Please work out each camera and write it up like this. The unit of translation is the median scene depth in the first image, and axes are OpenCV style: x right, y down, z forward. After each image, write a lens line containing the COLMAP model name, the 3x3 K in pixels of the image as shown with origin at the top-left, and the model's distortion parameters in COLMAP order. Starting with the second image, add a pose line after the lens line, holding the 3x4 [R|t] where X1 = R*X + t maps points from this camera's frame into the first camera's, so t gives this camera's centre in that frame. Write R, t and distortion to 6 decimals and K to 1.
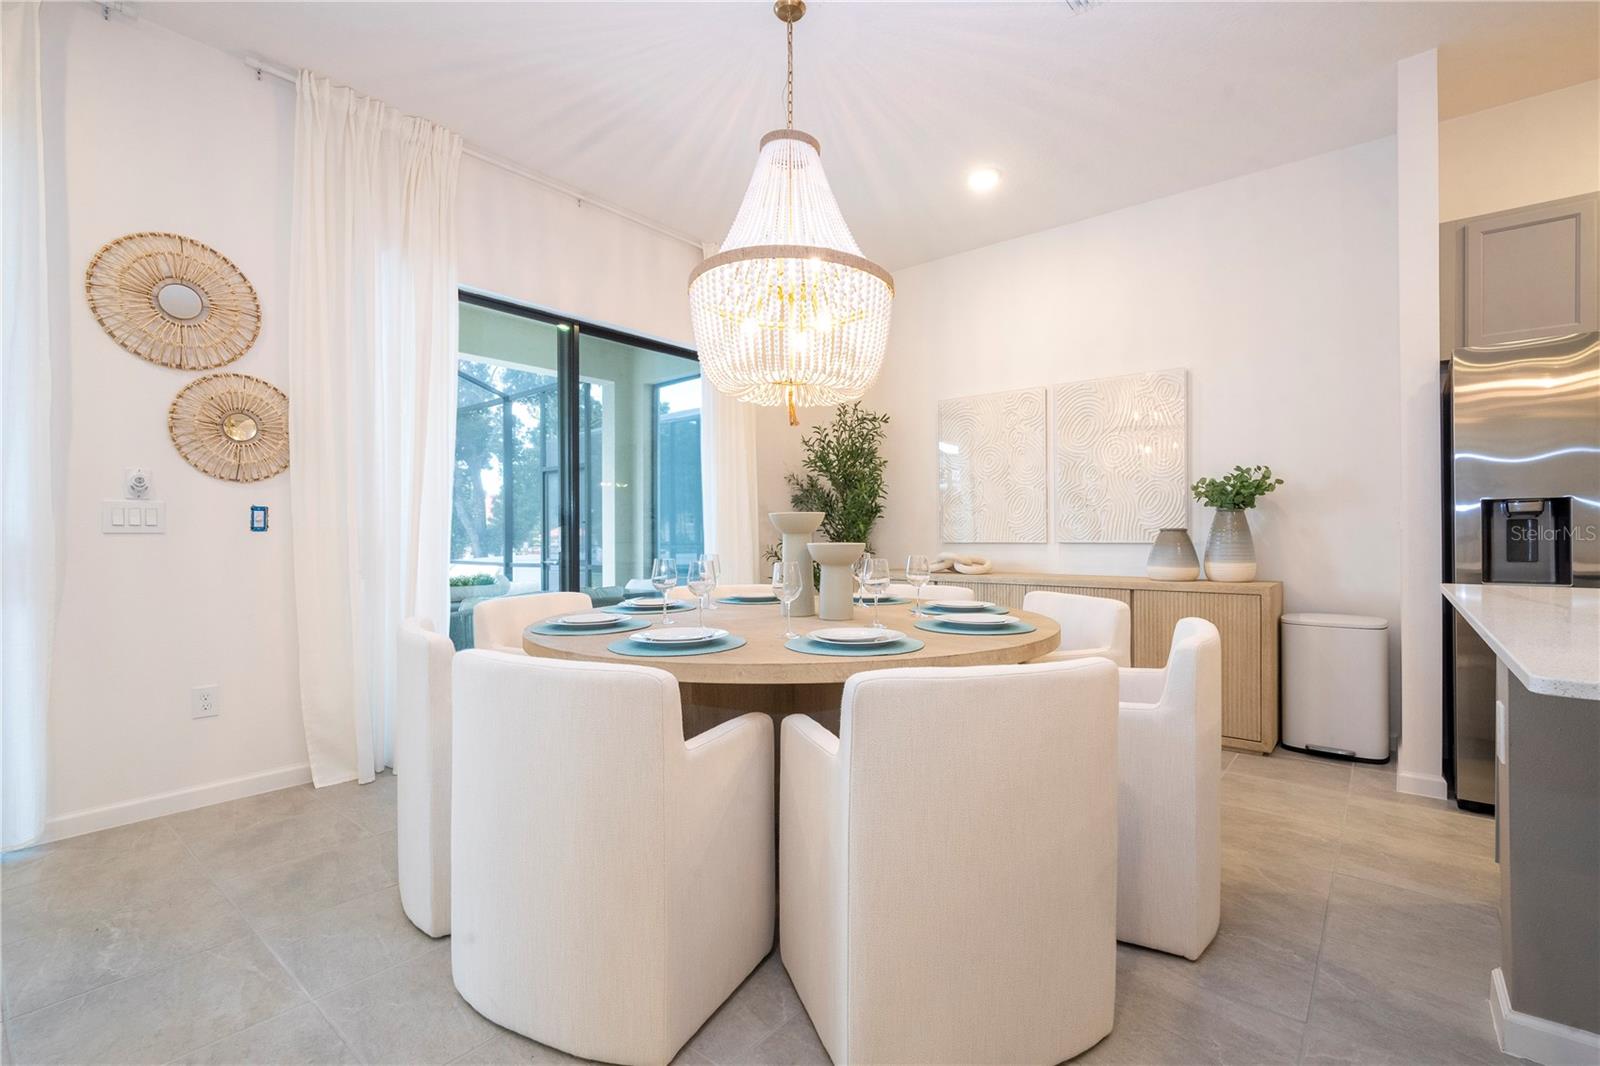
lens RADIAL K [[720.1, 0, 800.0], [0, 720.1, 533.0], [0, 0, 1]] dist [-0.000808, -0.000074]
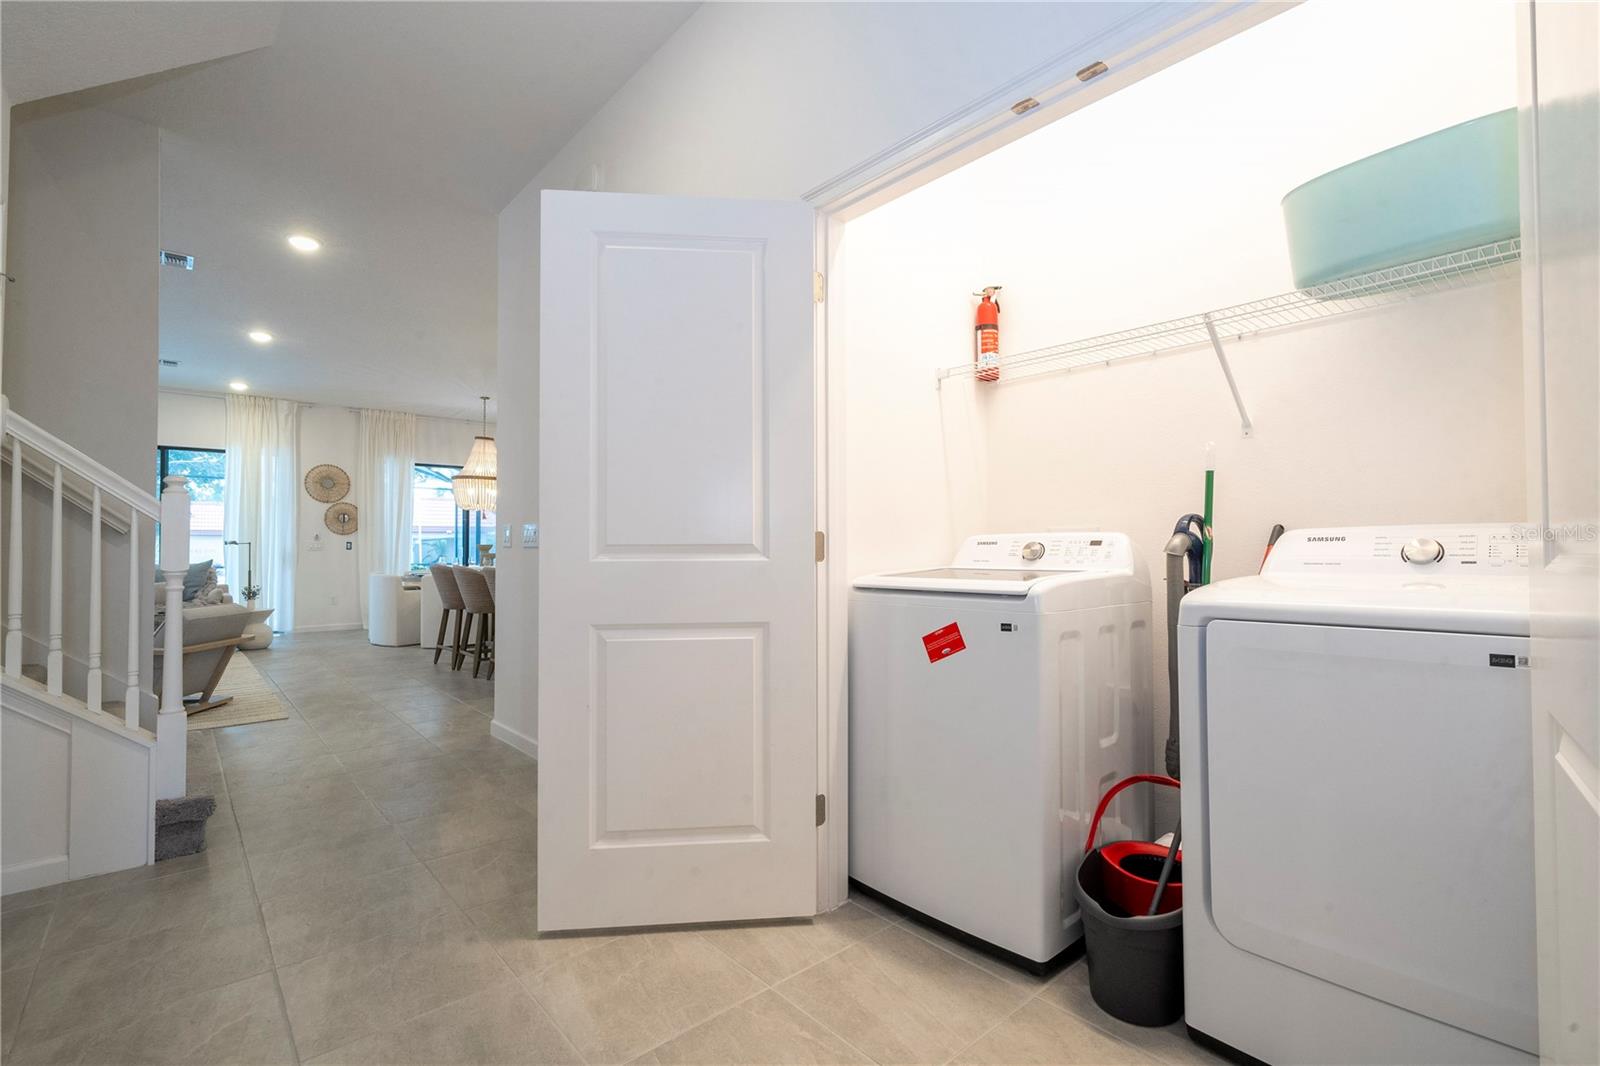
lens RADIAL K [[720.1, 0, 800.0], [0, 720.1, 533.0], [0, 0, 1]] dist [-0.000808, -0.000074]
pose [[0.987607, -0.001227, -0.156945, 1.906712], [-0.000728, 0.999923, -0.012399, -0.040366], [0.156949, 0.012359, 0.987529, -2.041721]]
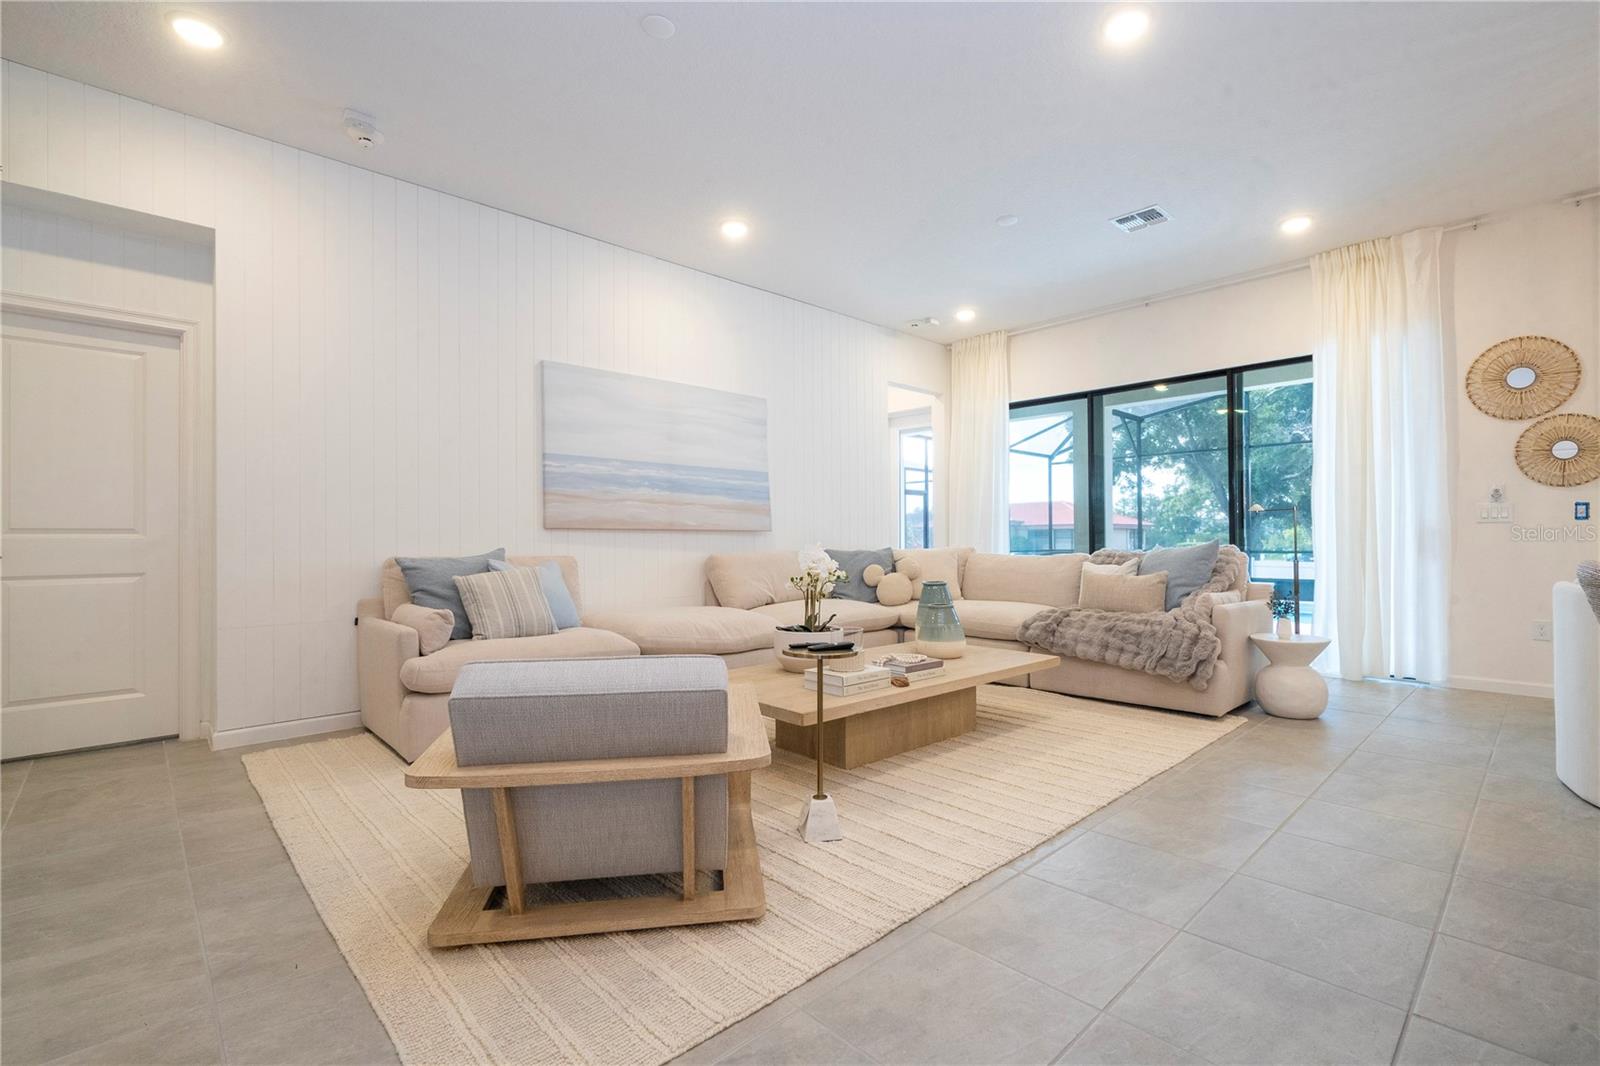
lens RADIAL K [[720.1, 0, 800.0], [0, 720.1, 533.0], [0, 0, 1]] dist [-0.000808, -0.000074]
pose [[-0.128492, -0.001459, -0.991709, 0.915357], [0.014226, 0.999893, -0.003314, 0.007409], [0.991608, -0.014534, -0.128458, -0.384753]]
